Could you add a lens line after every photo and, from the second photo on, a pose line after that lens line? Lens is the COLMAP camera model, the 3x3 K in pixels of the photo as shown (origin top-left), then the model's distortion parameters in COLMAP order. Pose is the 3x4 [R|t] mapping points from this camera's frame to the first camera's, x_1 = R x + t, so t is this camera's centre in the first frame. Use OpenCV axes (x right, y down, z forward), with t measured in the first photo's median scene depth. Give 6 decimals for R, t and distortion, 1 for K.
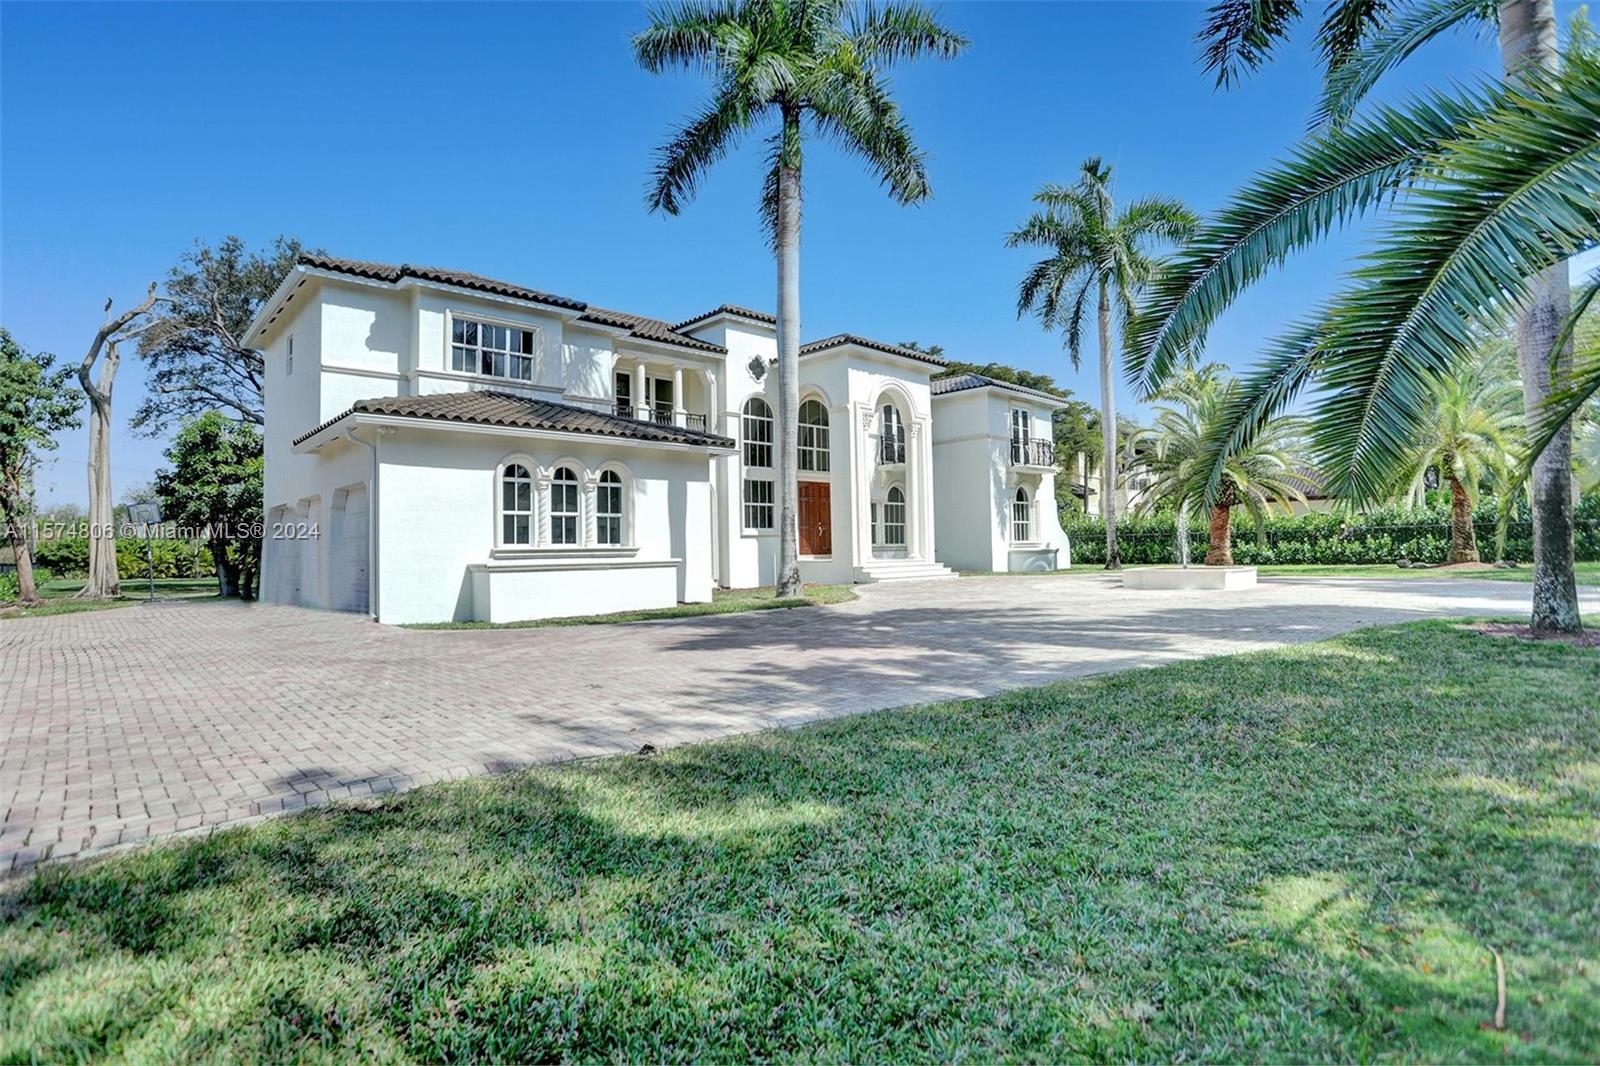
lens RADIAL K [[797.2, 0, 796.7], [0, 797.2, 528.2], [0, 0, 1]] dist [-0.065312, 0.029798]
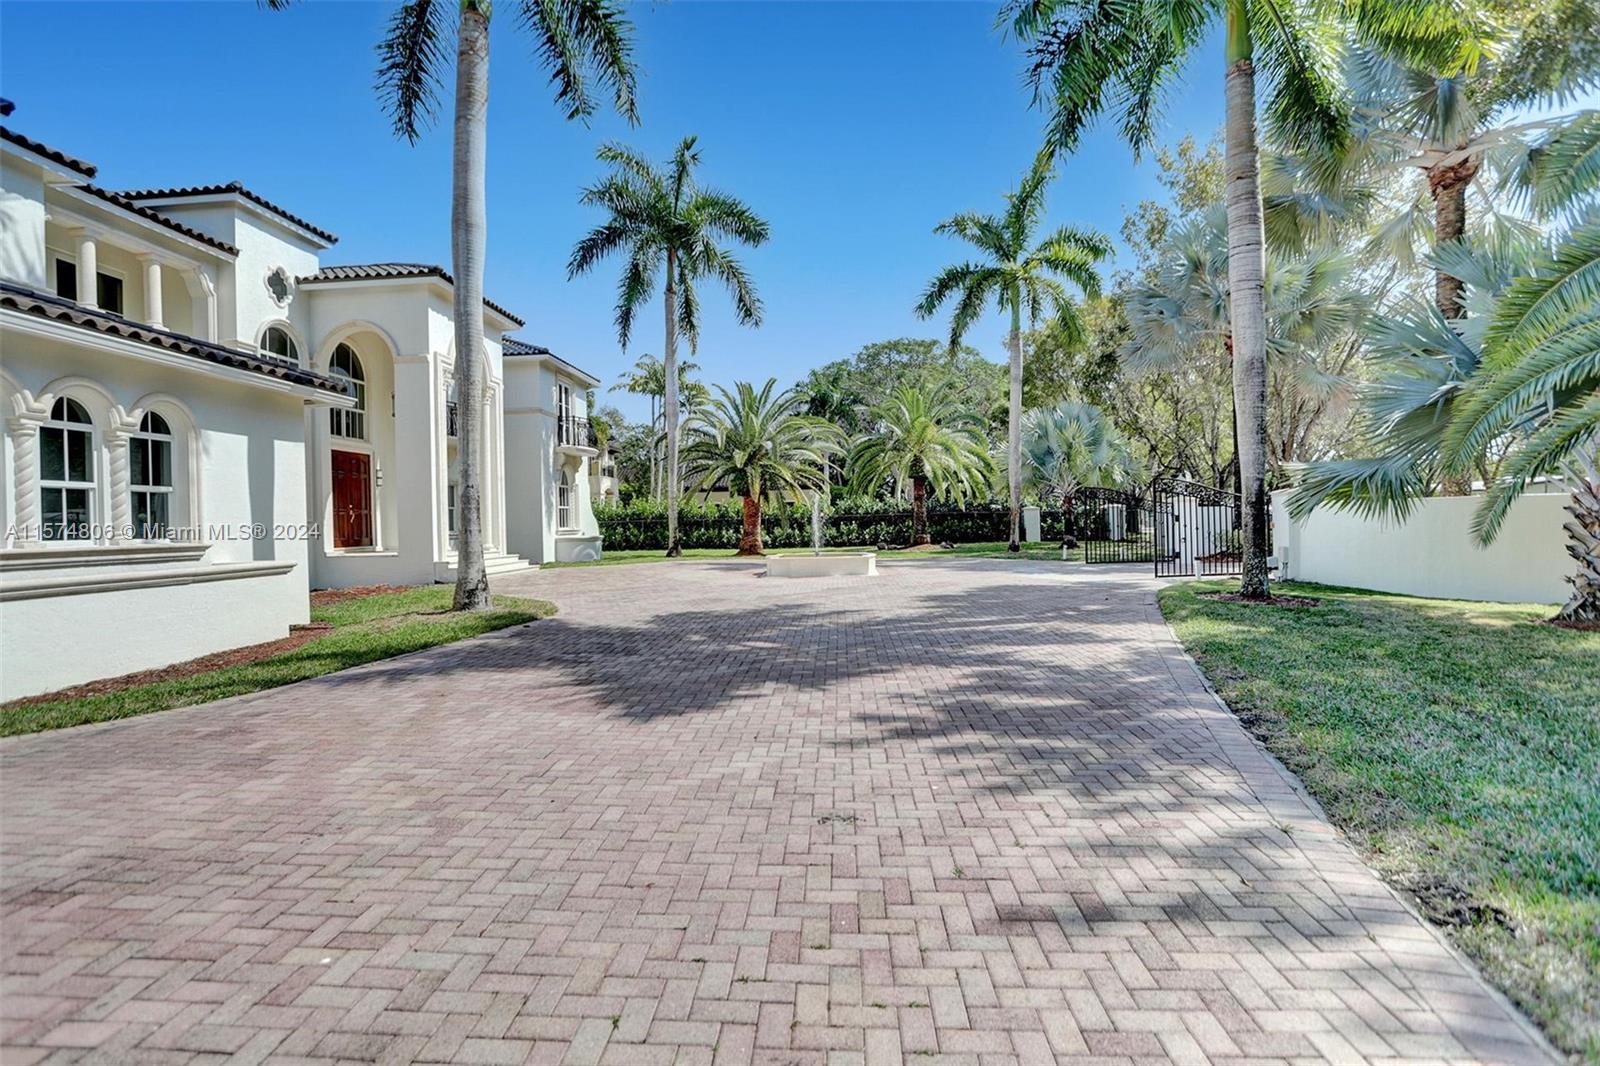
lens RADIAL K [[797.2, 0, 796.7], [0, 797.2, 528.2], [0, 0, 1]] dist [-0.065312, 0.029798]
pose [[0.732227, -0.003815, 0.681050, -0.185982], [-0.009793, 0.999822, 0.016130, -0.001175], [-0.680990, -0.018480, 0.732060, 0.179984]]
